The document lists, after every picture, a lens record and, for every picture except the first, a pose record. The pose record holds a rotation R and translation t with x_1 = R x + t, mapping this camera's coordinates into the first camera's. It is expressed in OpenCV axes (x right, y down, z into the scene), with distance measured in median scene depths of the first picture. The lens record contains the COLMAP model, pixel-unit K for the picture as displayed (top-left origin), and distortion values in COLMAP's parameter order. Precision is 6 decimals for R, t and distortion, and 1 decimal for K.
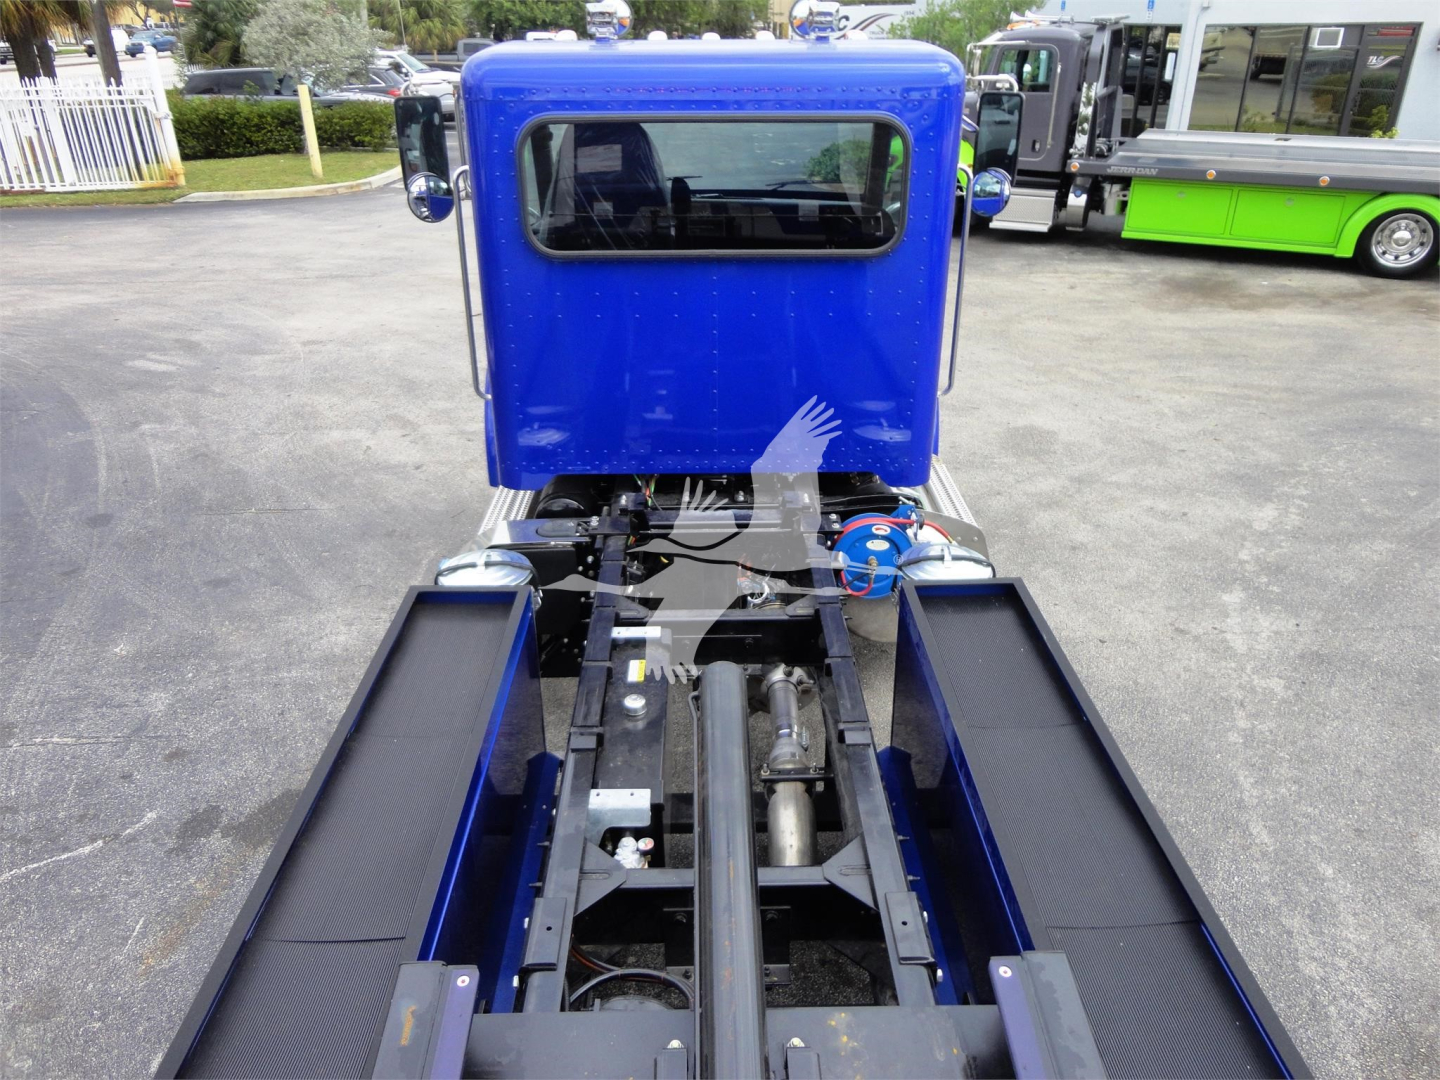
lens RADIAL K [[1039.2, 0, 715.0], [0, 1039.2, 541.1], [0, 0, 1]] dist [-0.000431, -0.011223]
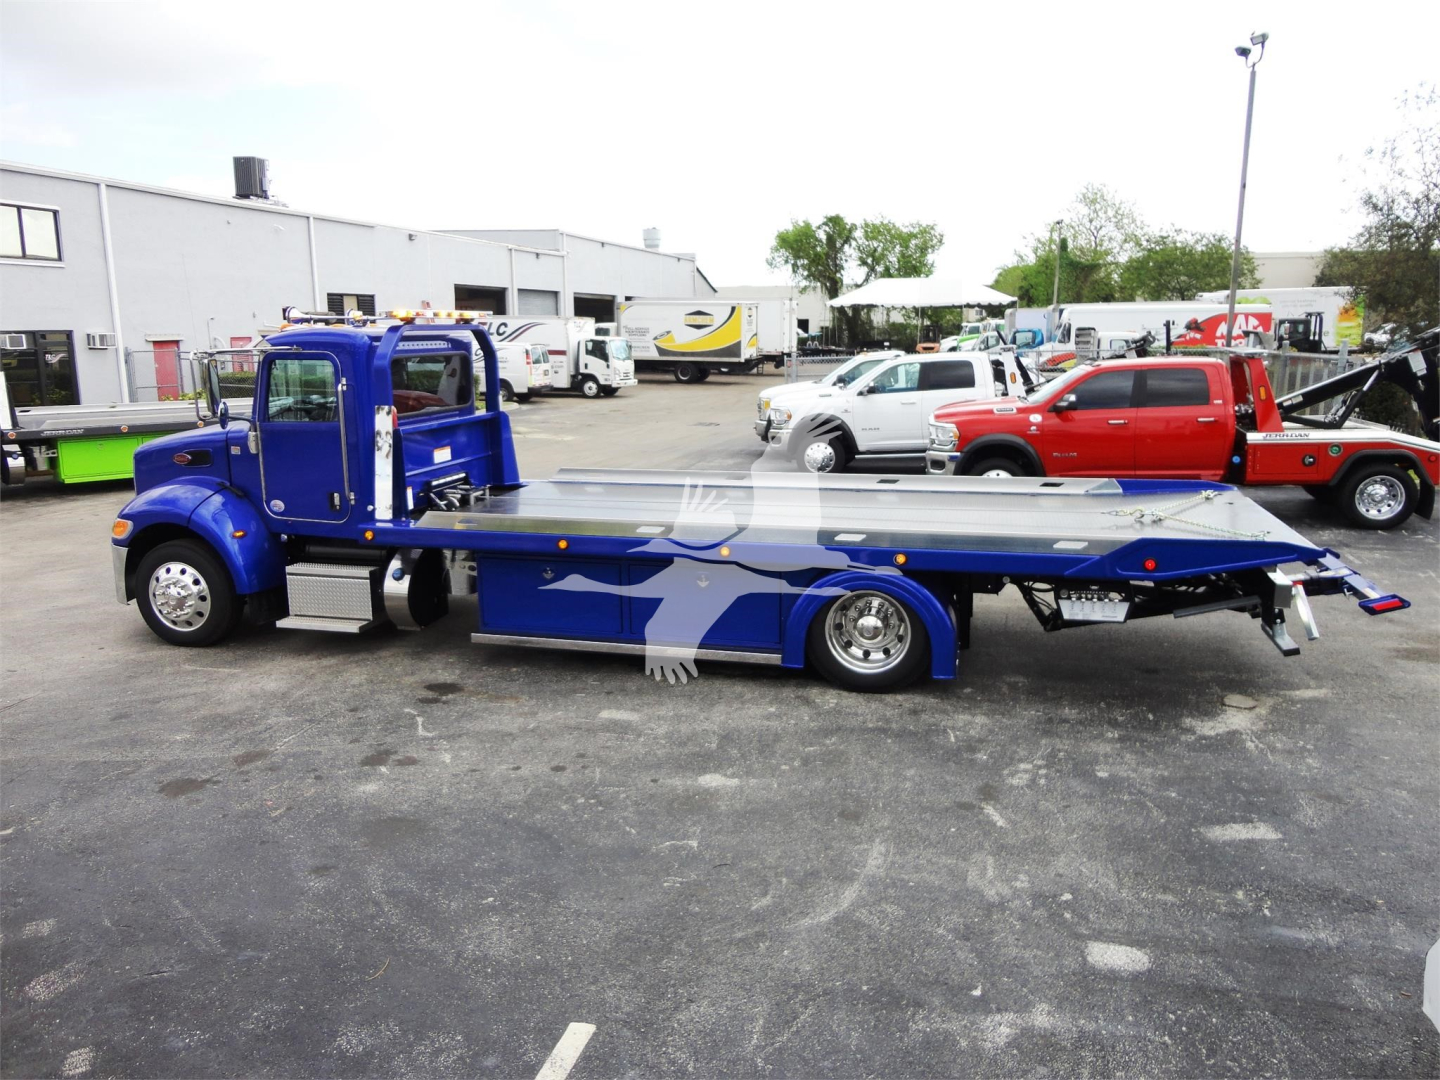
lens RADIAL K [[1059.0, 0, 720.0], [0, 1059.0, 540.0], [0, 0, 1]] dist [0.001979, -0.001355]
pose [[0.247471, -0.181918, 0.951664, -1.247094], [0.435411, 0.898329, 0.058498, 0.074873], [-0.865549, 0.399888, 0.301520, -0.087722]]
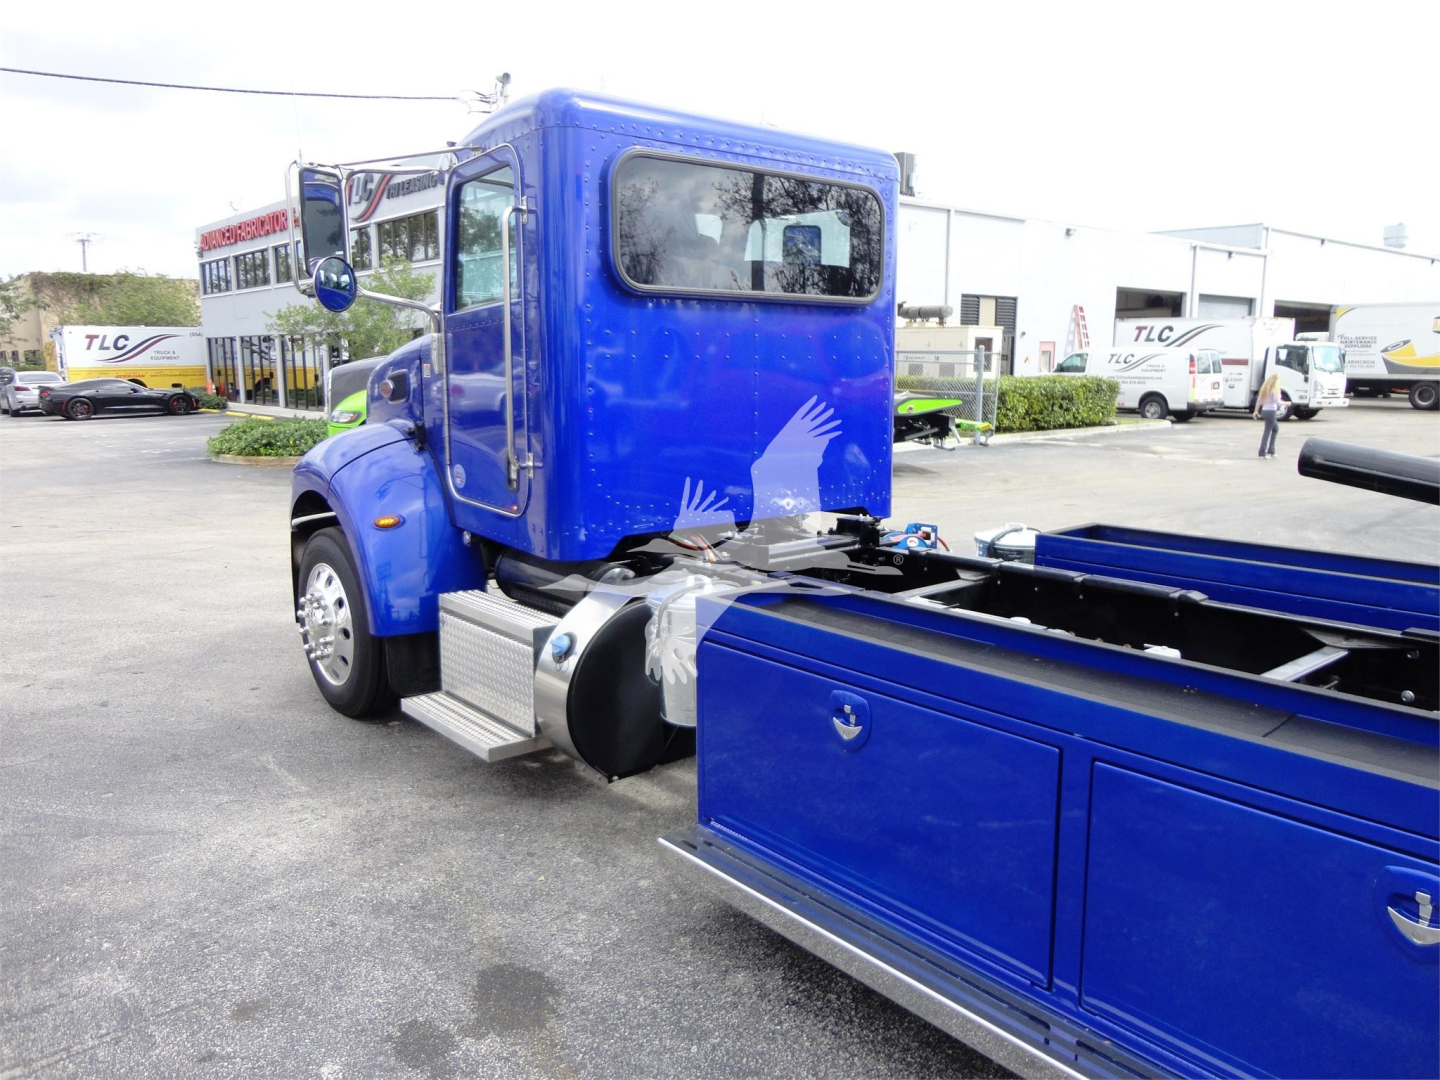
lens RADIAL K [[1039.2, 0, 715.0], [0, 1039.2, 541.1], [0, 0, 1]] dist [-0.000431, -0.011223]
pose [[0.771509, -0.097238, 0.628744, -0.426571], [0.280453, 0.939032, -0.198909, 0.092114], [-0.571069, 0.329793, 0.751743, 0.177590]]
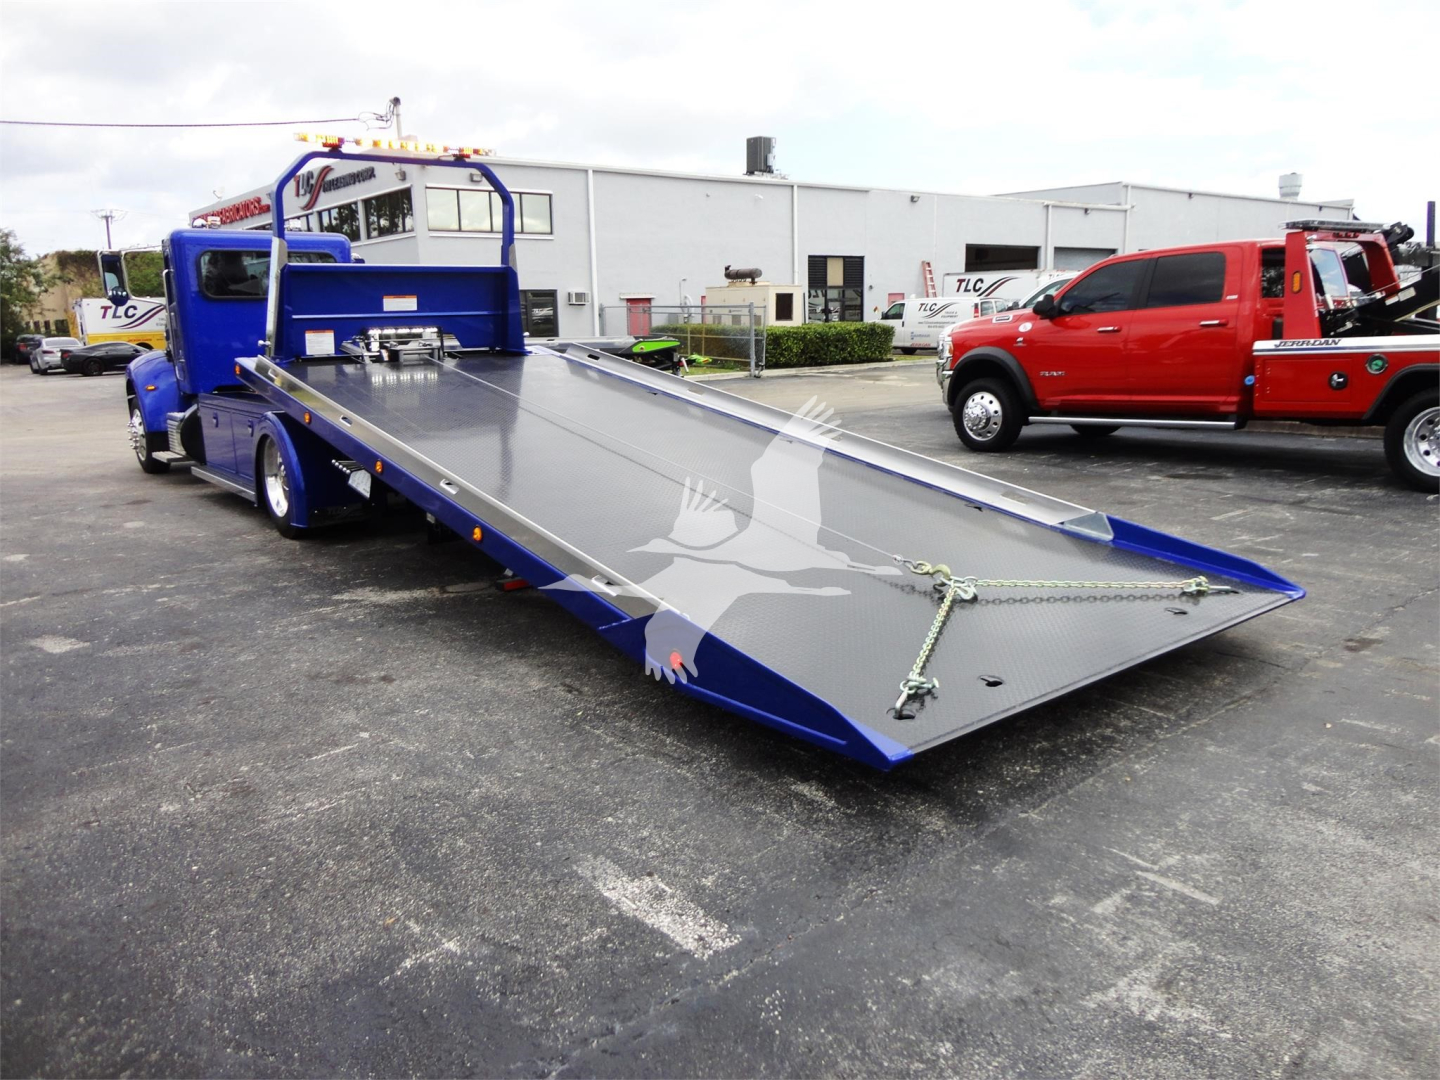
lens RADIAL K [[1047.5, 0, 729.0], [0, 1047.5, 552.2], [0, 0, 1]] dist [-0.012790, 0.004386]
pose [[0.787072, -0.142464, 0.600185, -0.490281], [0.290961, 0.943671, -0.157565, 0.695013], [-0.543930, 0.298646, 0.784188, -1.002507]]
